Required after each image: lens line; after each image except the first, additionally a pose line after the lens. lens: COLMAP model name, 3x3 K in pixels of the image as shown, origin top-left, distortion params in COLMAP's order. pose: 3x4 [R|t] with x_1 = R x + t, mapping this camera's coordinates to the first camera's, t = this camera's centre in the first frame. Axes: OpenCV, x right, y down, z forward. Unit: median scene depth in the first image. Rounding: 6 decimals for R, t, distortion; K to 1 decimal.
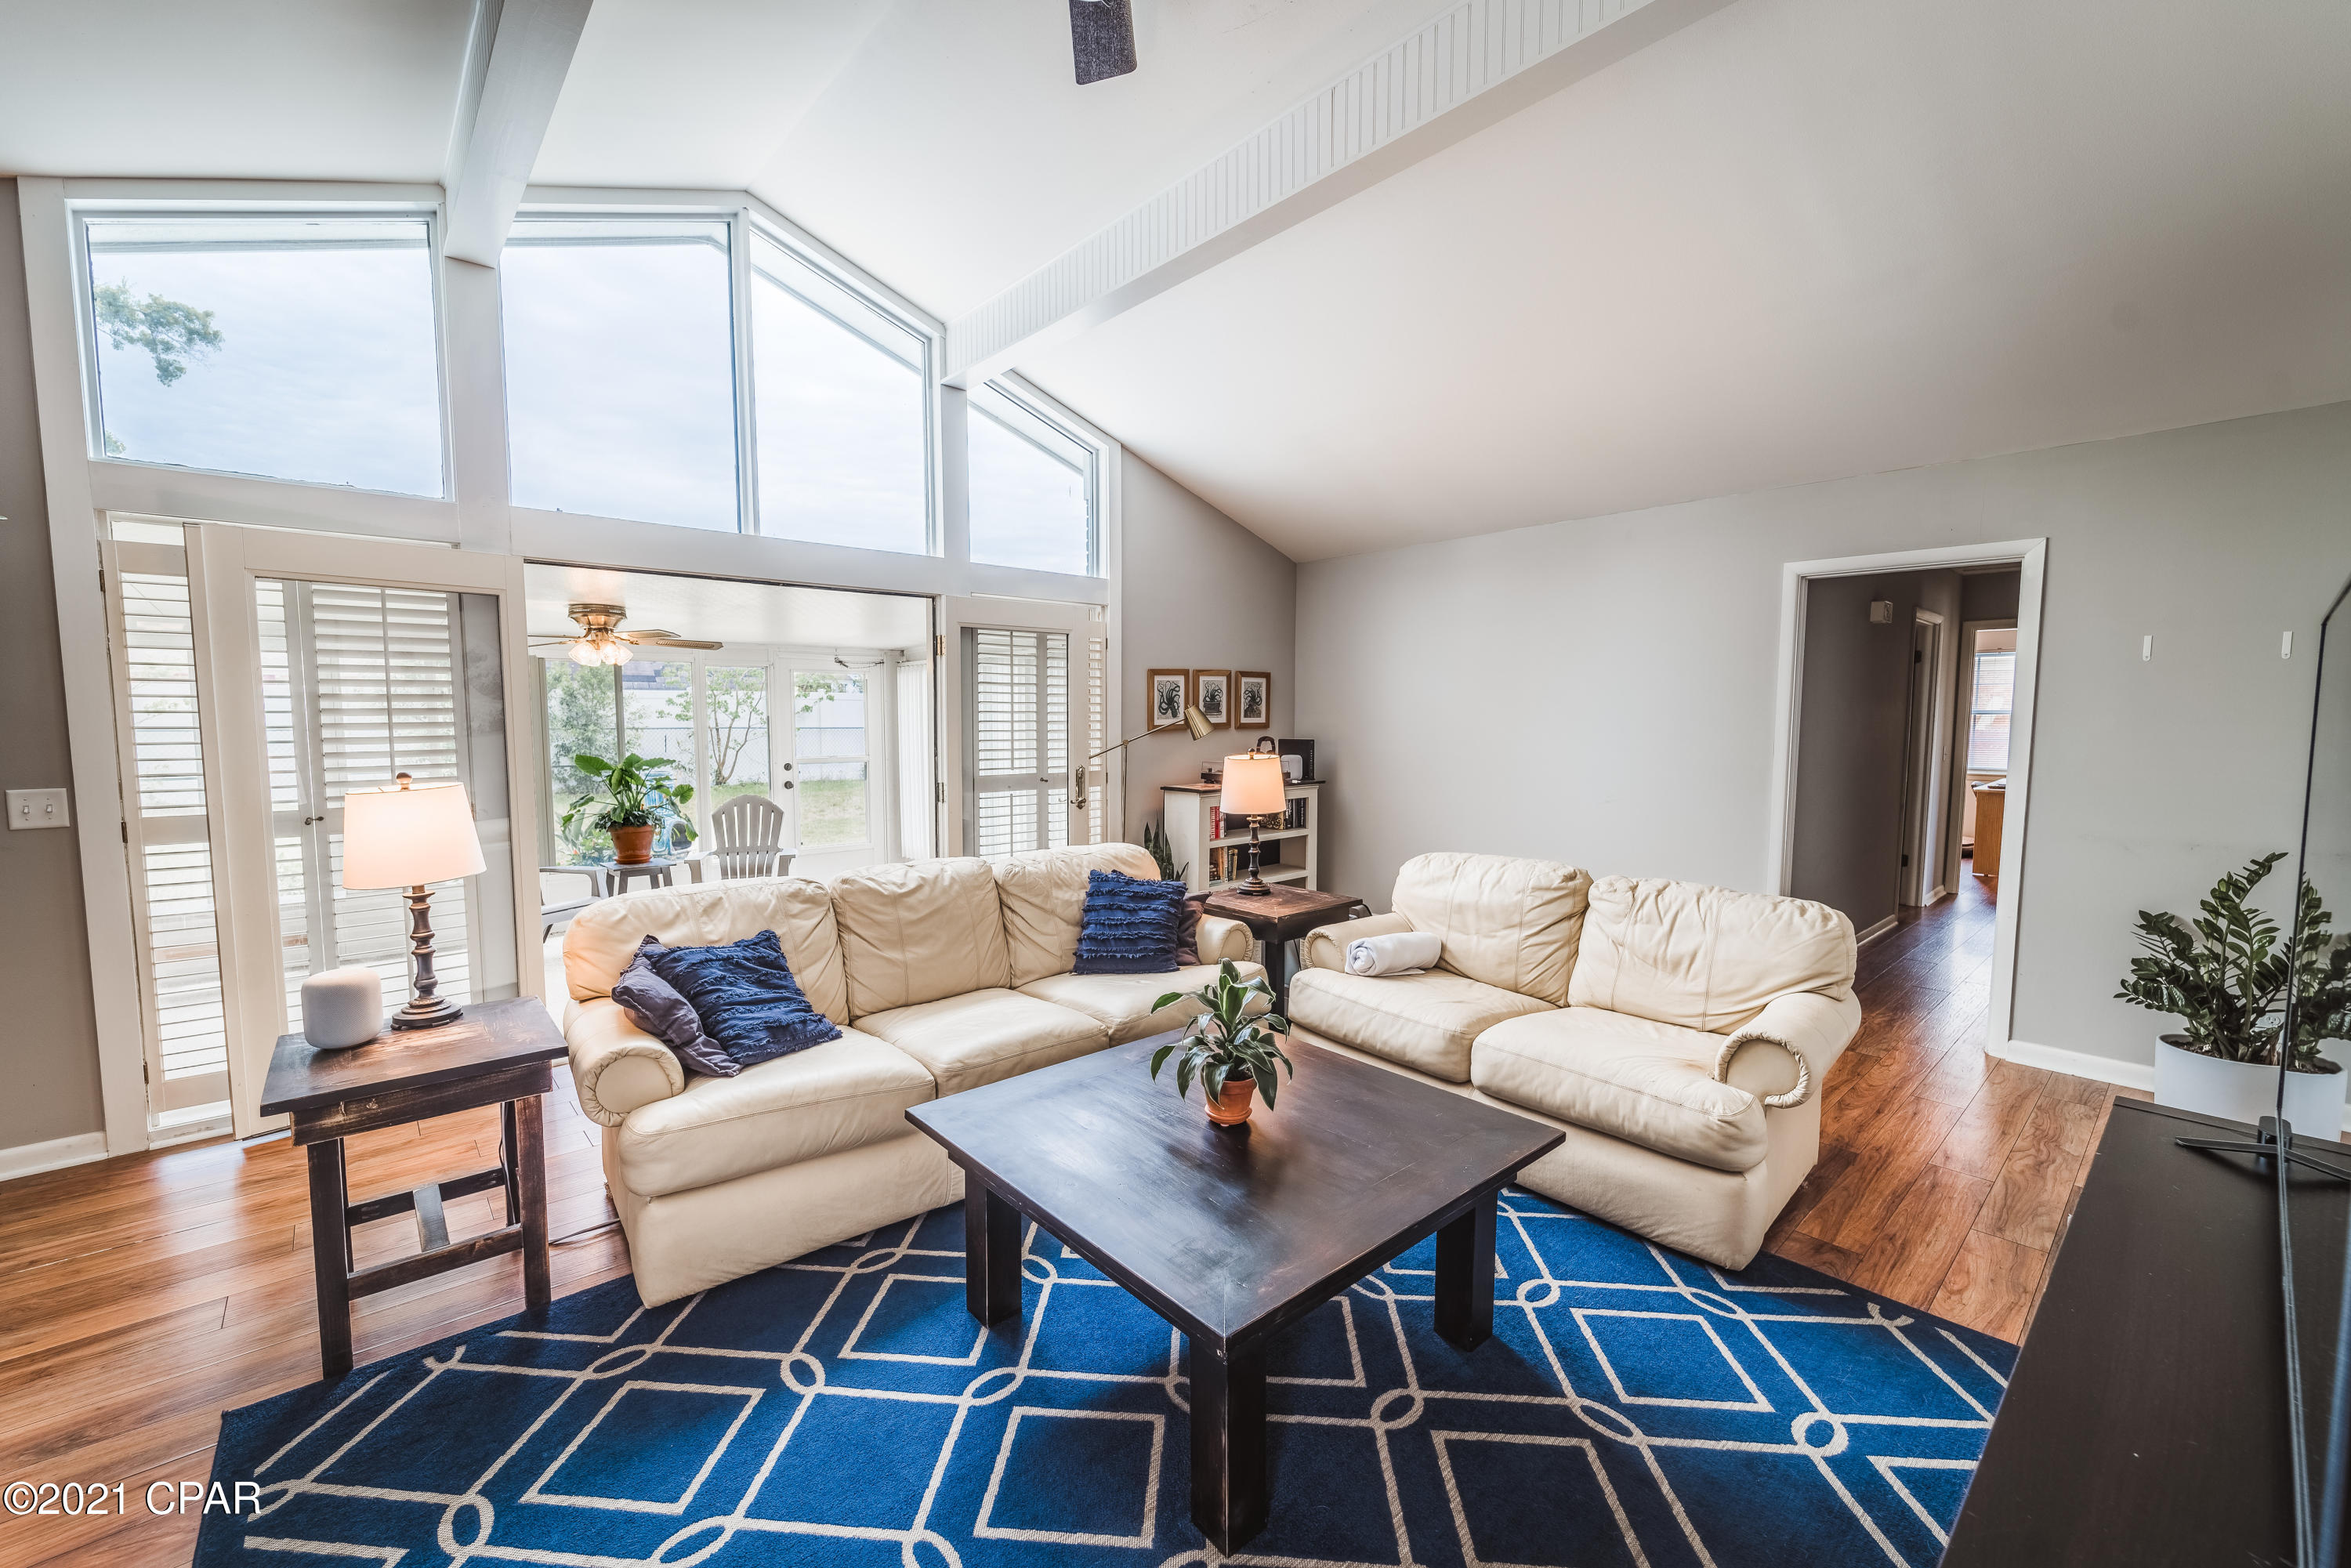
lens RADIAL K [[935.9, 0, 1162.9], [0, 935.9, 790.9], [0, 0, 1]] dist [0.002245, -0.002210]
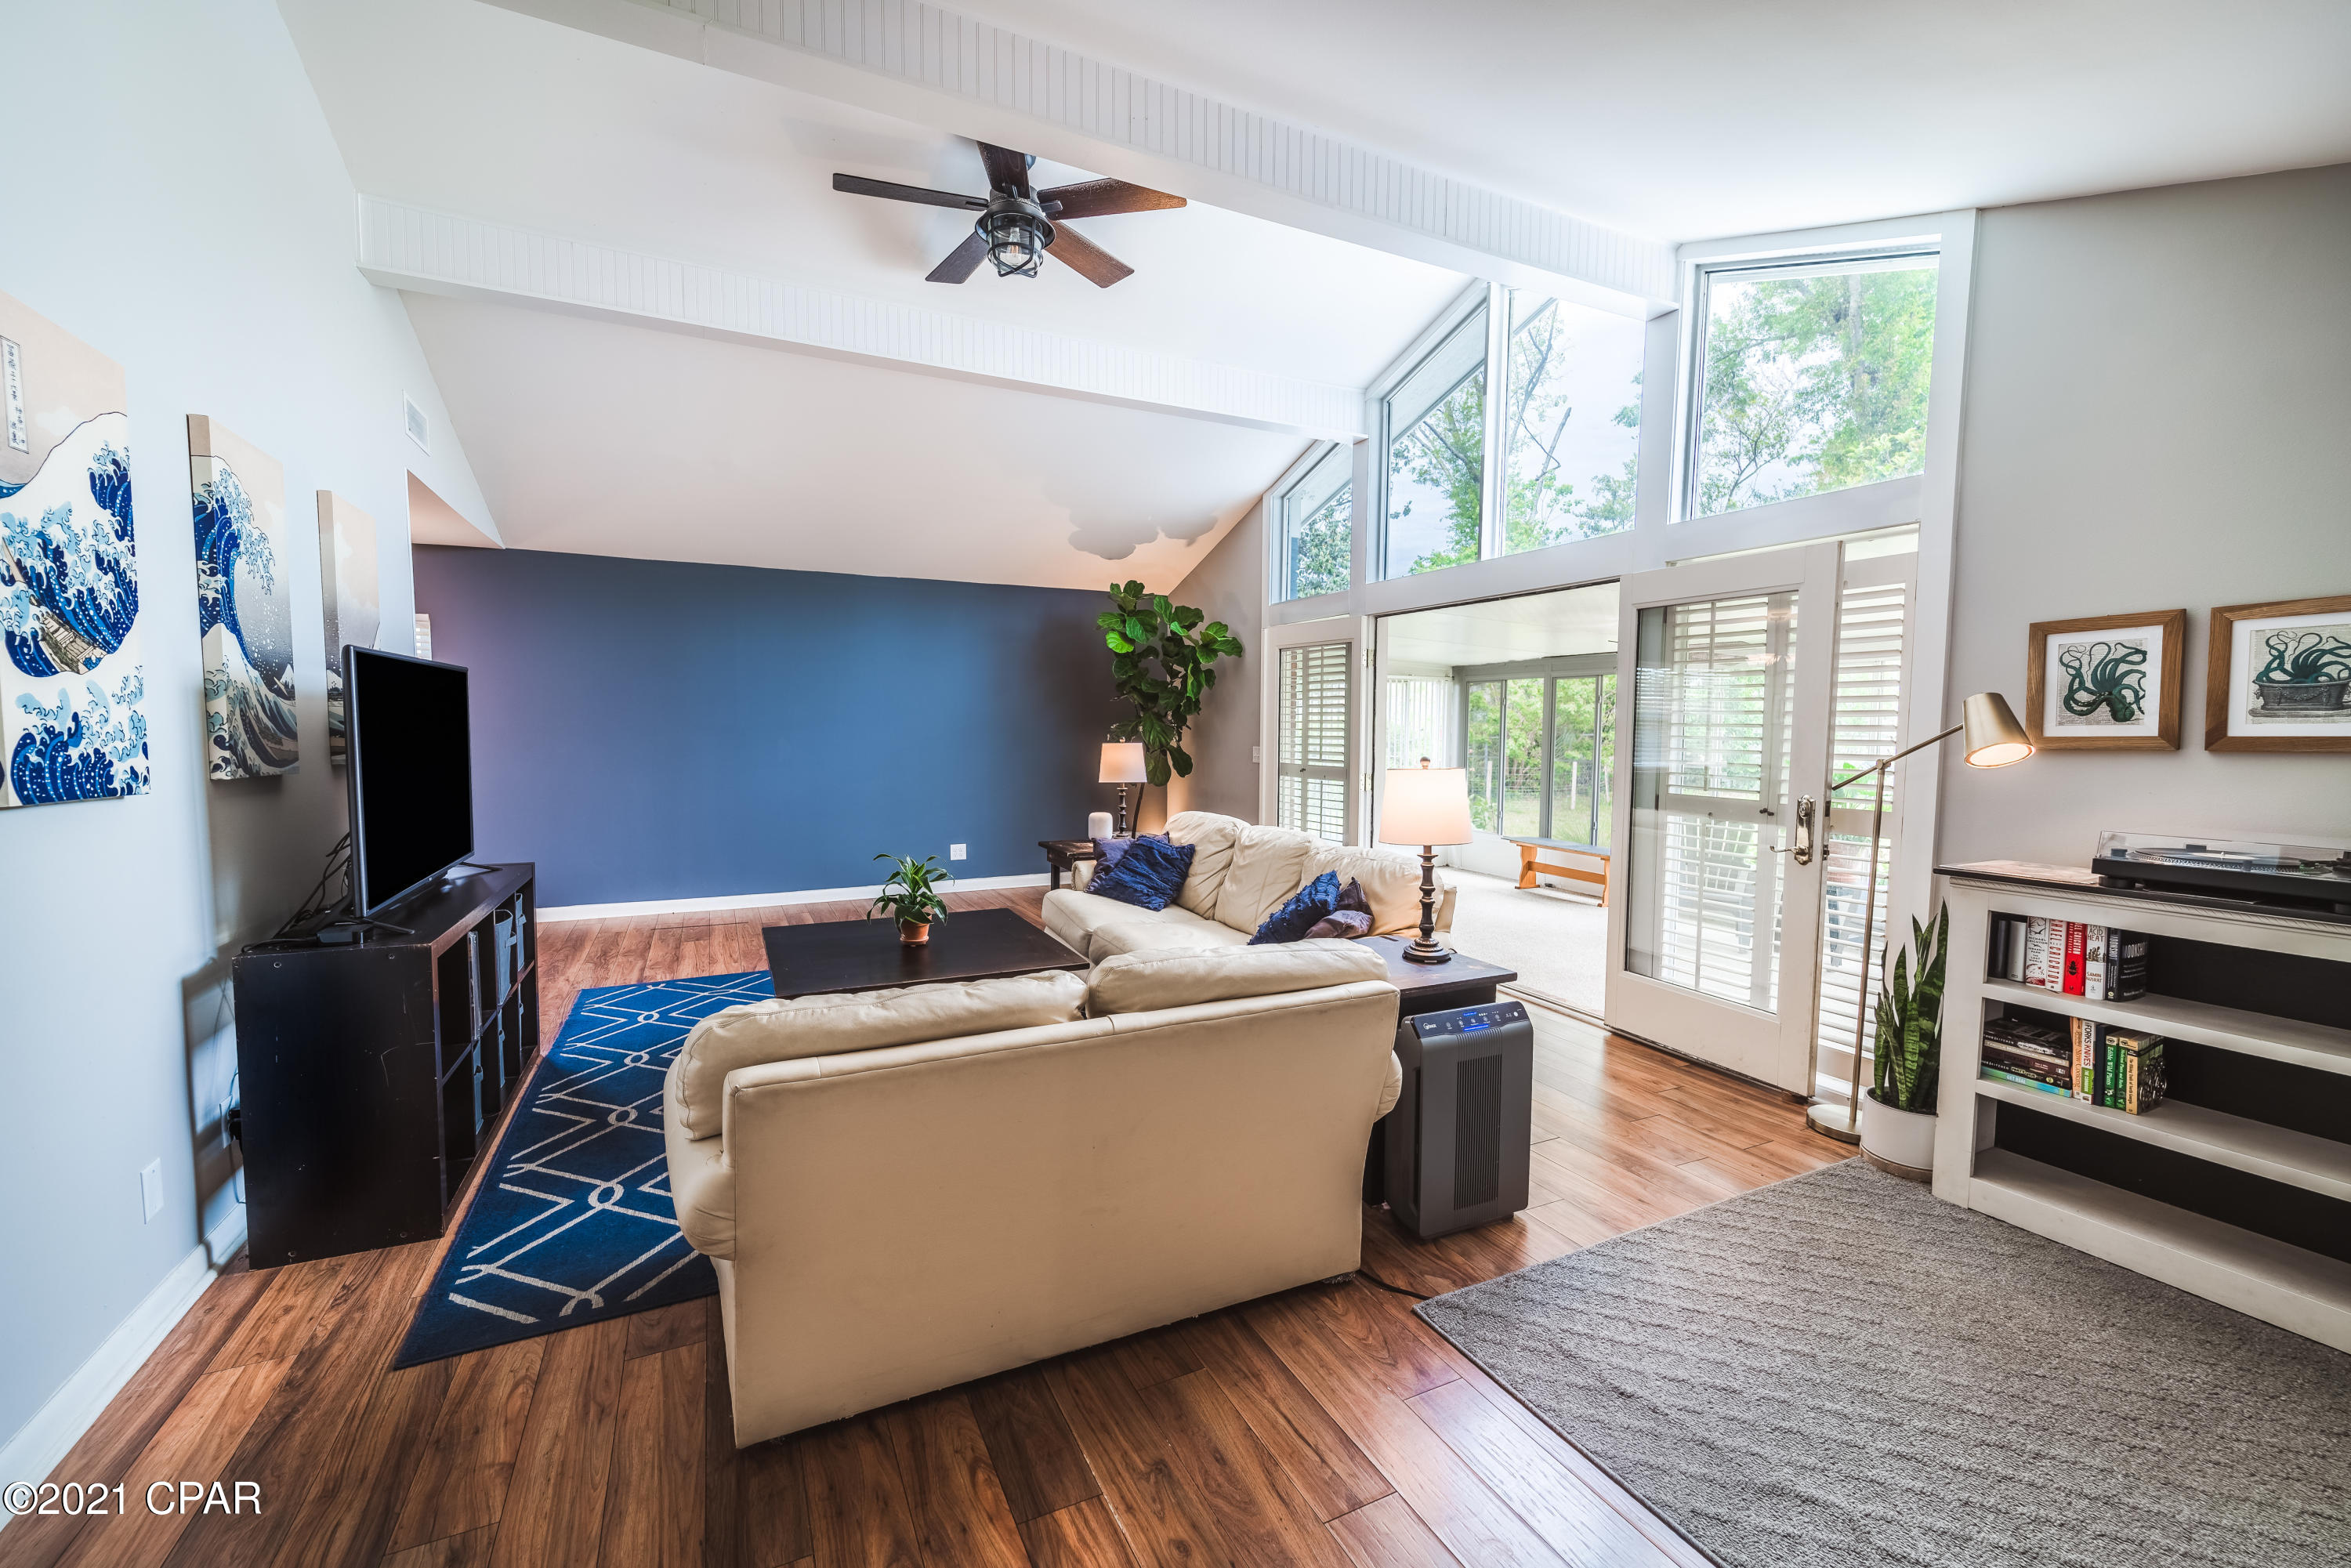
lens RADIAL K [[935.9, 0, 1150.1], [0, 935.9, 781.8], [0, 0, 1]] dist [0.002245, -0.002210]
pose [[-0.275716, 0.060177, -0.959354, 1.000403], [-0.086944, 0.992386, 0.087236, -0.083465], [0.957299, 0.107463, -0.268385, 1.166882]]
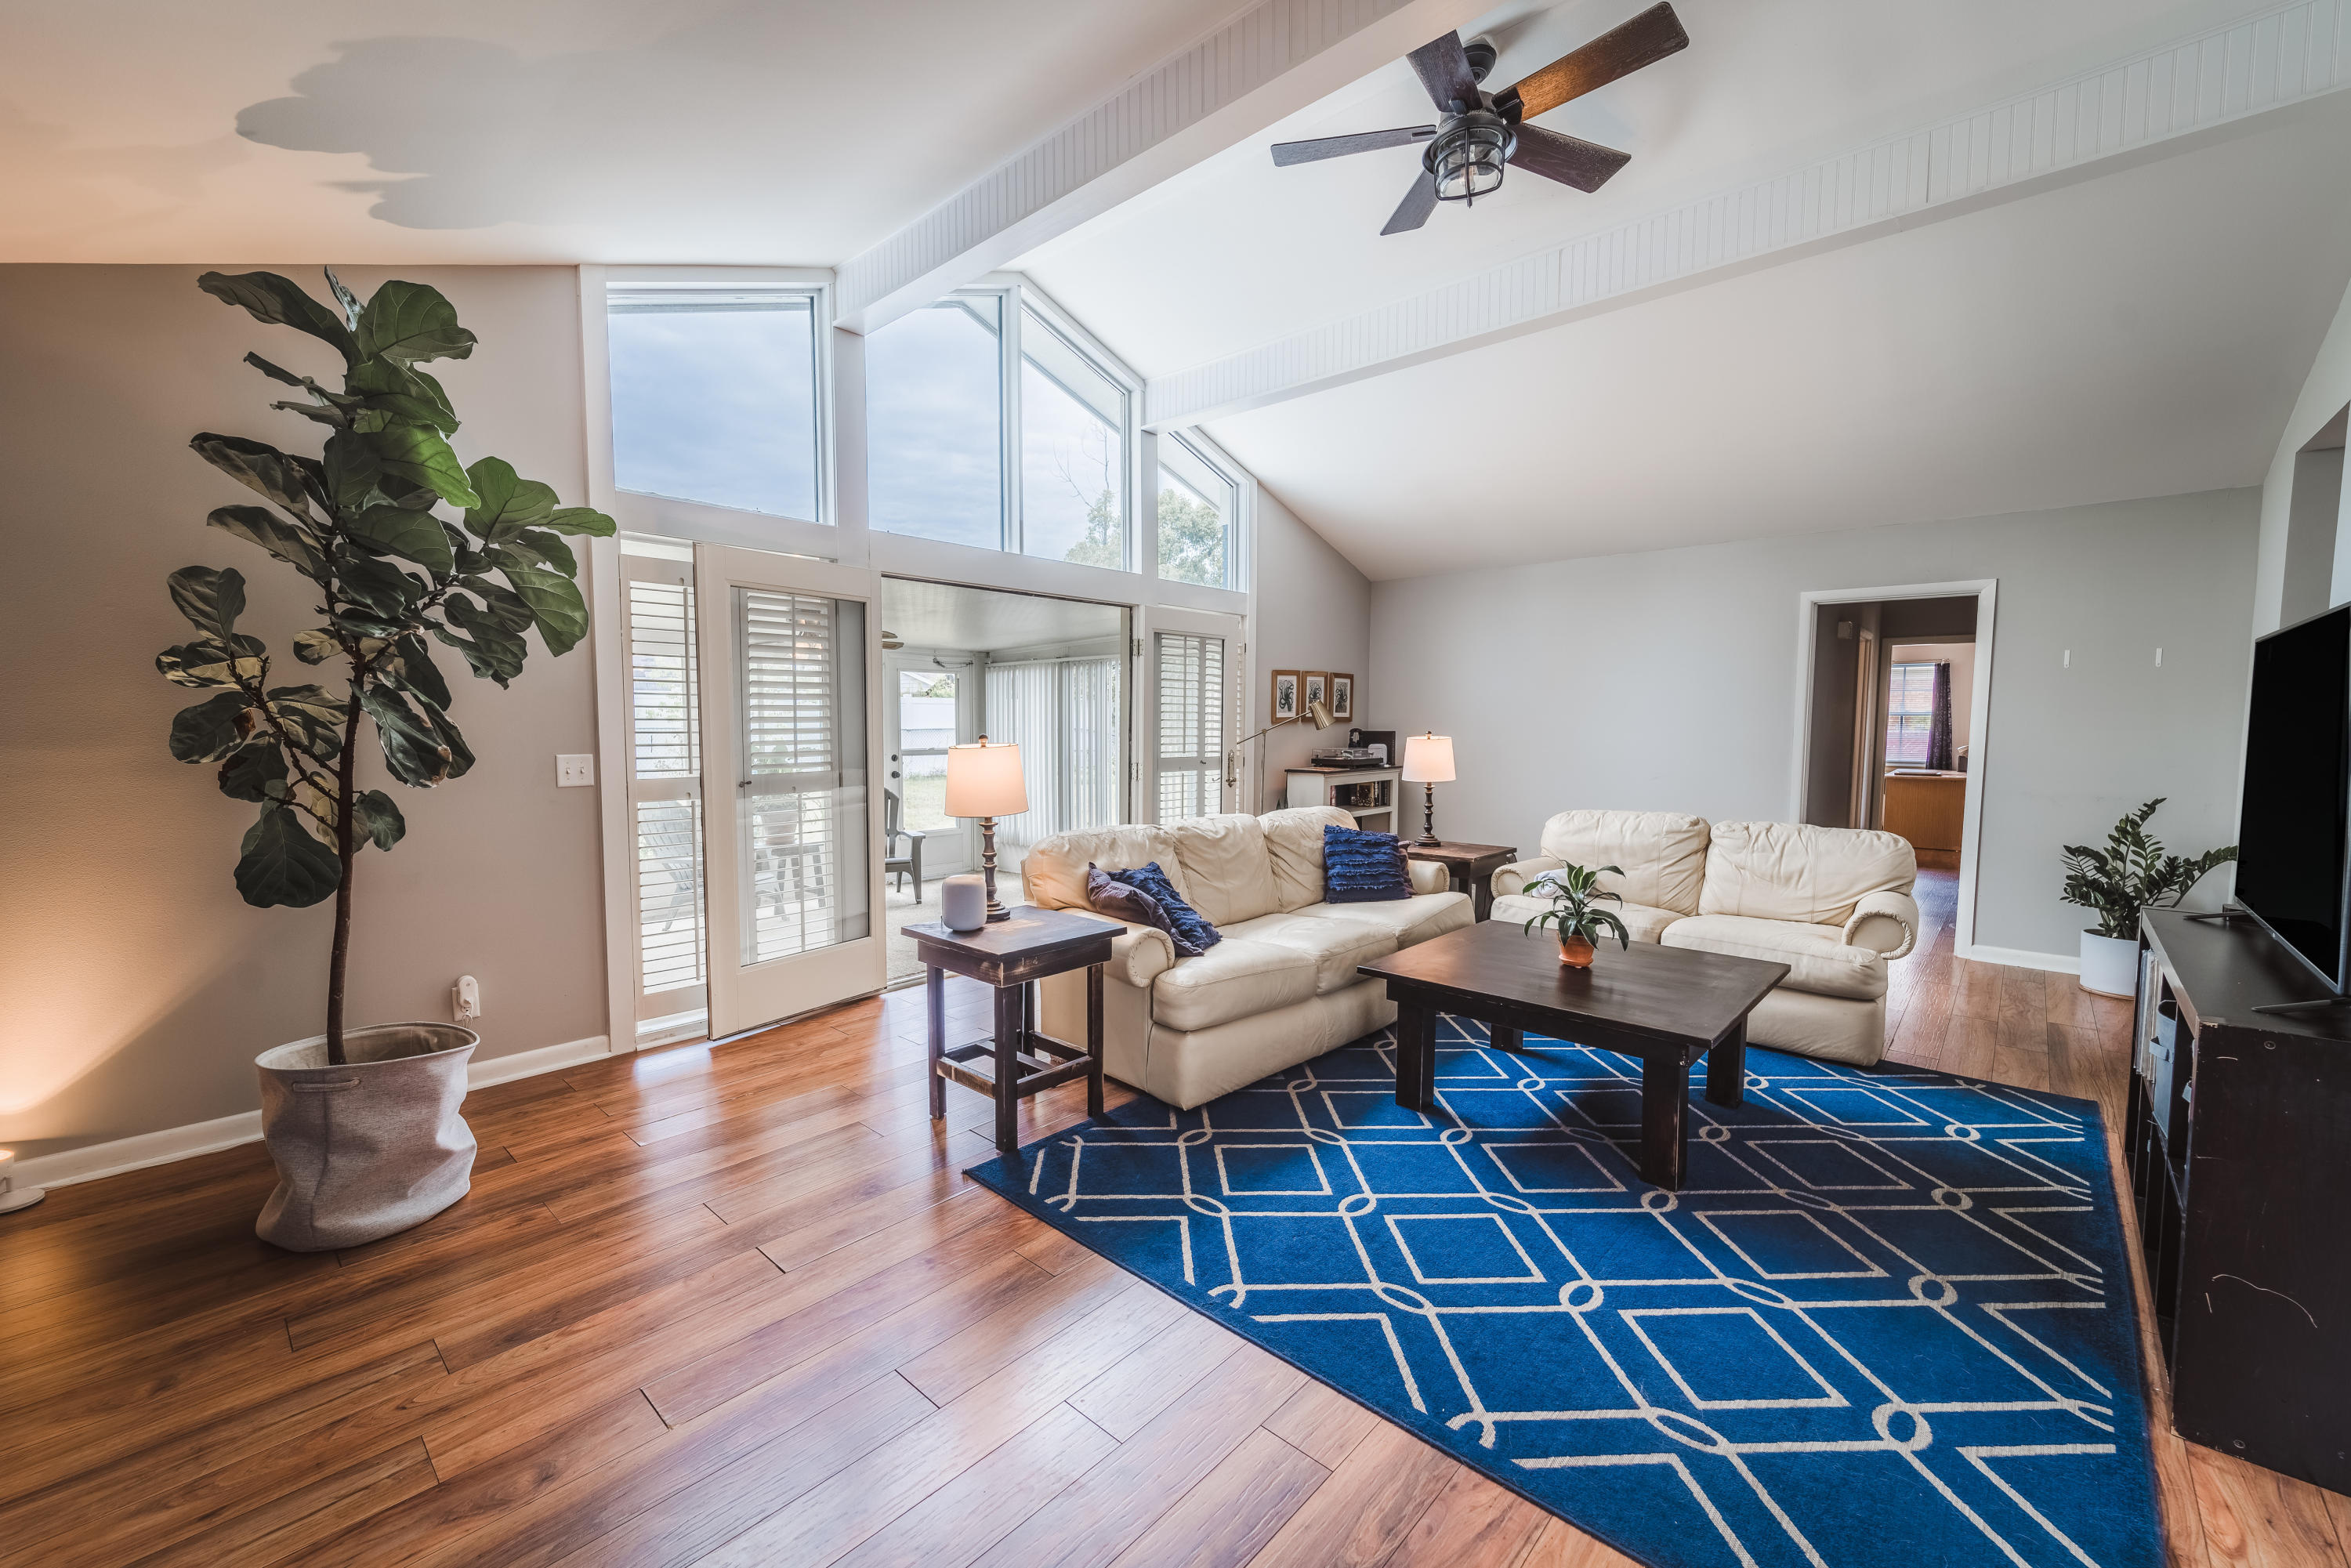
lens RADIAL K [[935.9, 0, 1161.5], [0, 935.9, 790.4], [0, 0, 1]] dist [0.002245, -0.002210]
pose [[0.994213, -0.005056, 0.107307, -0.476002], [0.005881, 0.999955, -0.007377, 0.050169], [-0.107265, 0.007965, 0.994199, -0.266670]]
